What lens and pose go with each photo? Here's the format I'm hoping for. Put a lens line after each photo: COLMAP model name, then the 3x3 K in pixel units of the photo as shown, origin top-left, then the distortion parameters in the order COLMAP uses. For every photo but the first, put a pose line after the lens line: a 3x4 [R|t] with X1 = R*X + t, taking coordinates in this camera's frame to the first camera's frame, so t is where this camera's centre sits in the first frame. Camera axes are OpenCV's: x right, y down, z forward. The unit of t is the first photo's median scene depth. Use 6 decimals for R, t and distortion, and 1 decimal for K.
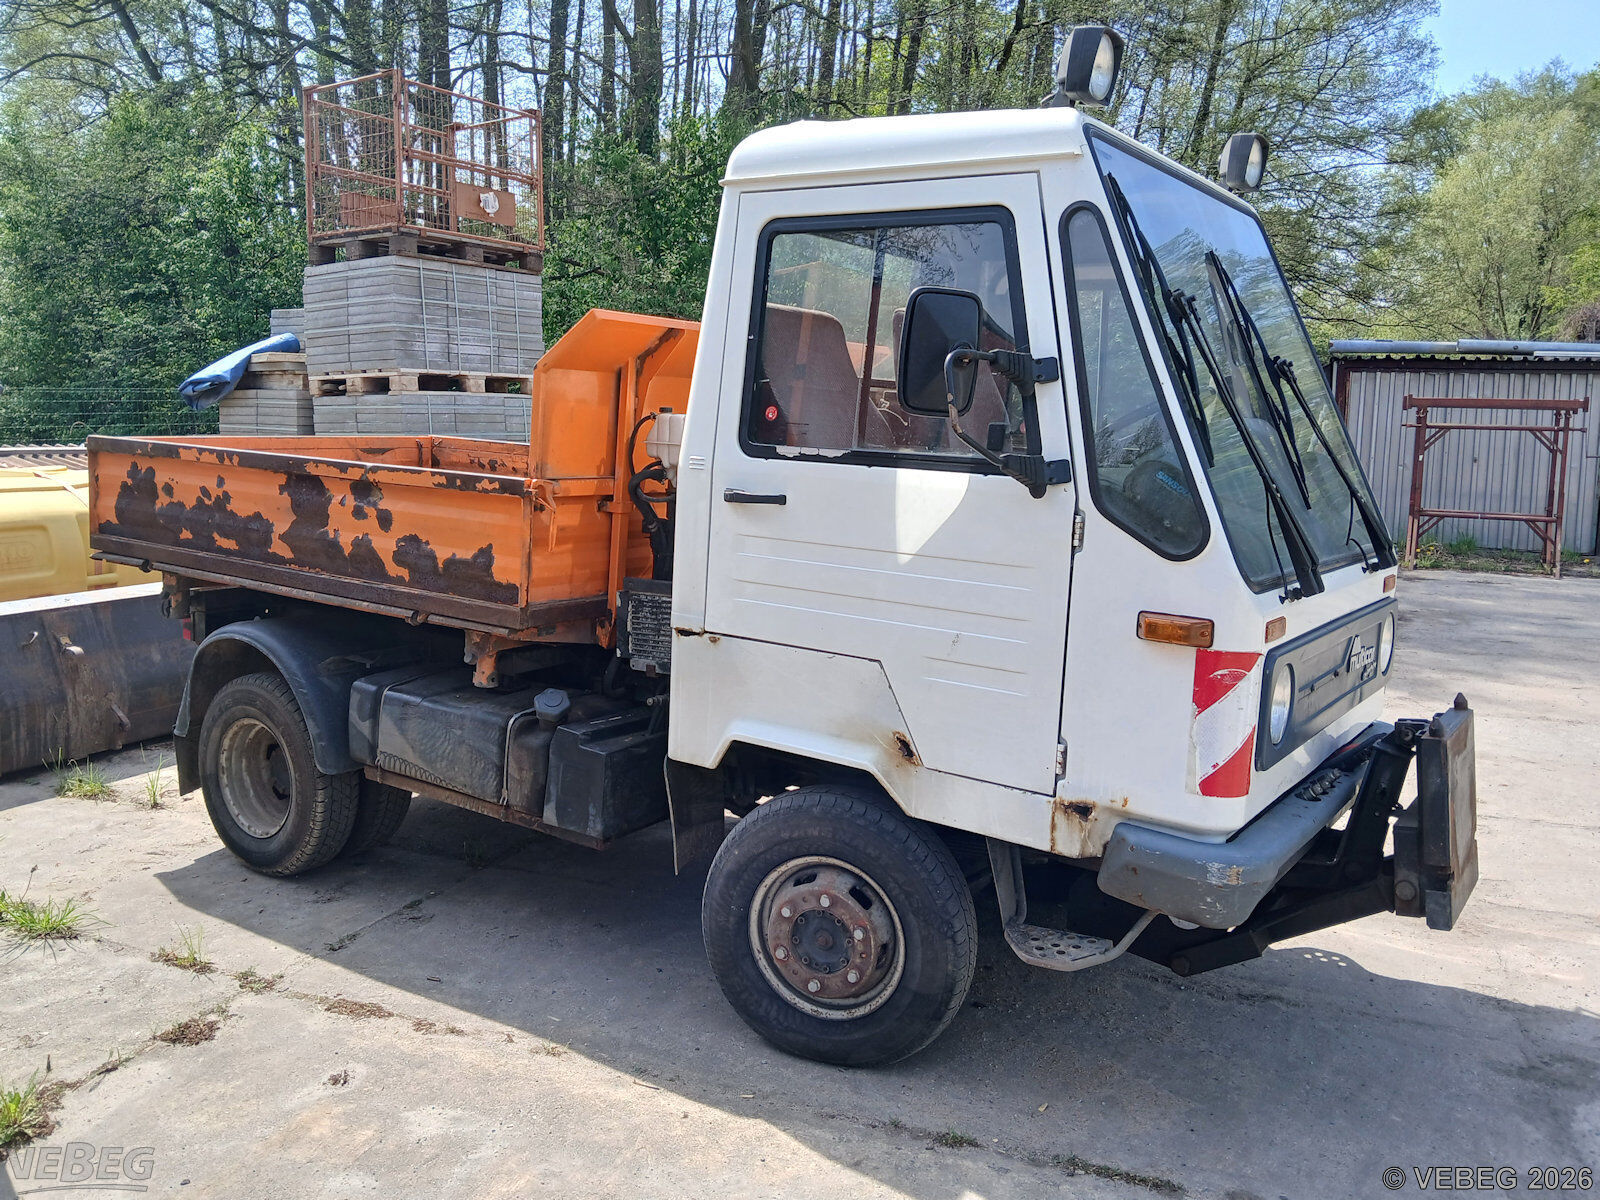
lens RADIAL K [[1263.6, 0, 818.7], [0, 1263.6, 597.8], [0, 0, 1]] dist [0.063275, -0.121161]
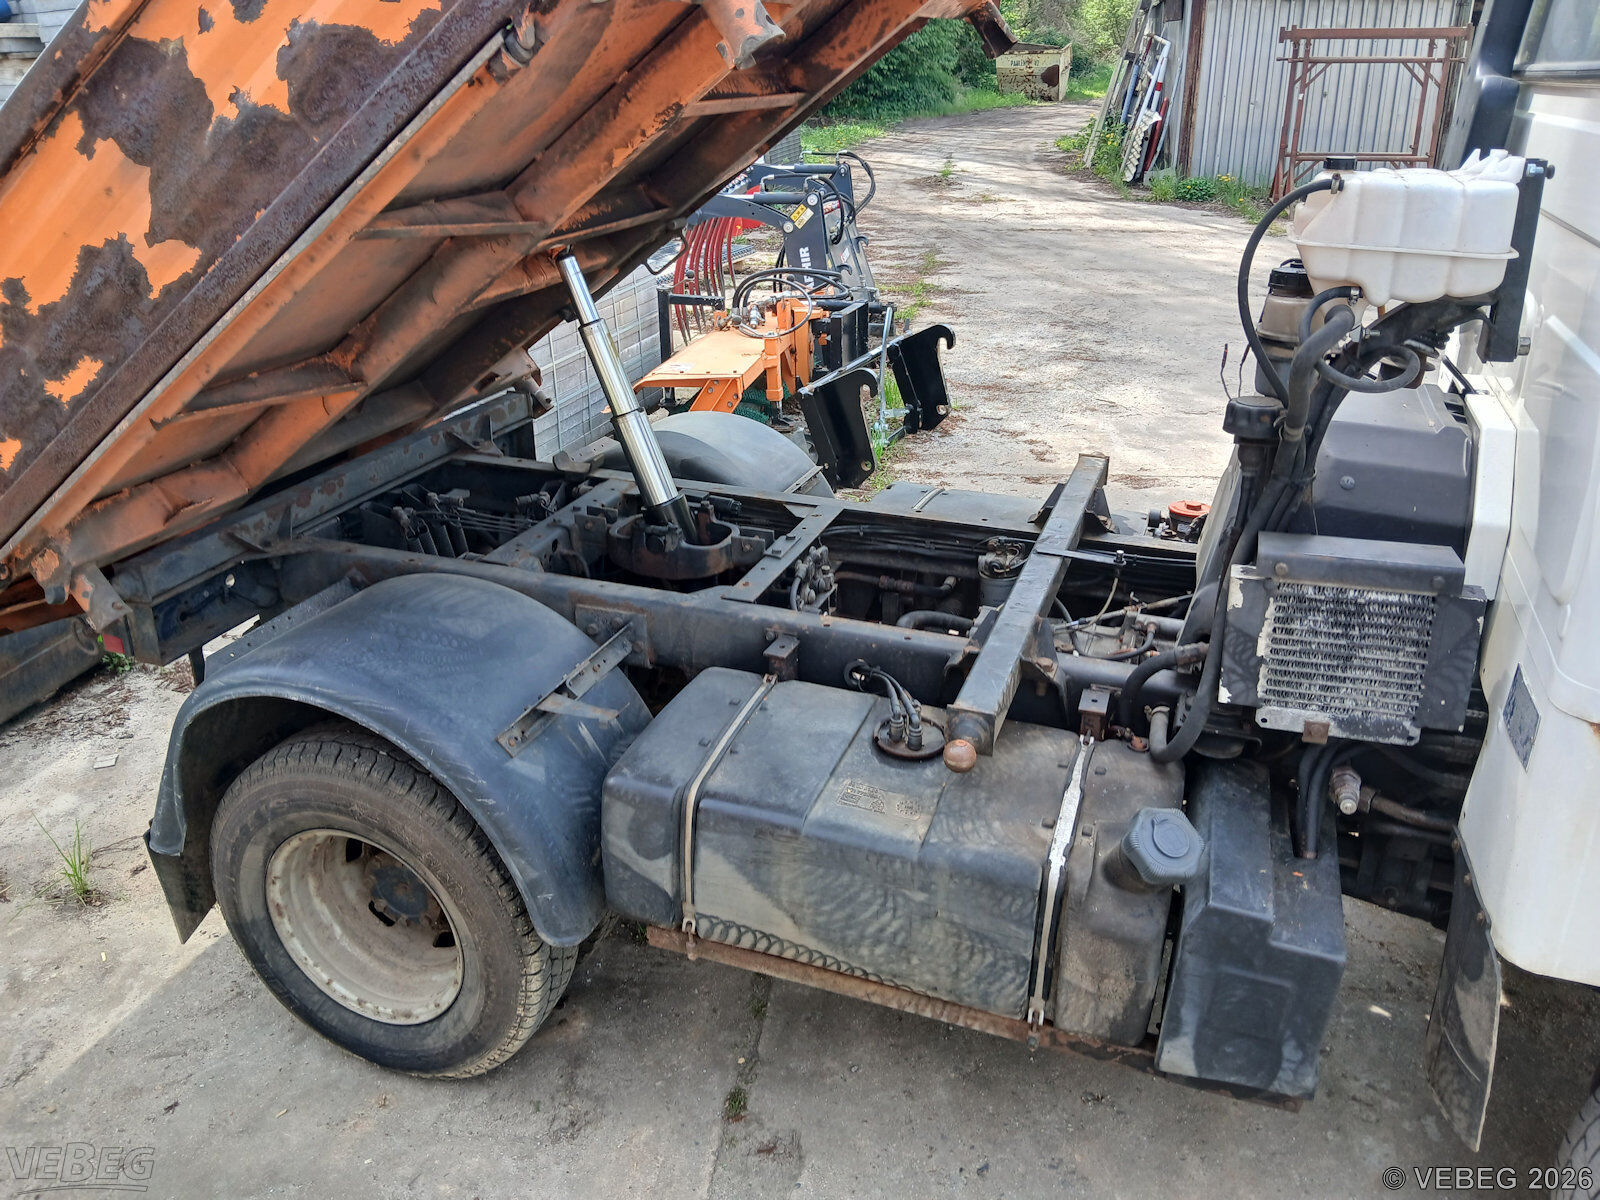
lens RADIAL K [[1153.8, 0, 800.0], [0, 1153.8, 600.0], [0, 0, 1]] dist [-0.000410, -0.003833]
pose [[0.966314, -0.128789, 0.222823, -0.380860], [0.054865, 0.948969, 0.310559, -0.127828], [-0.251449, -0.287872, 0.924069, 0.596939]]
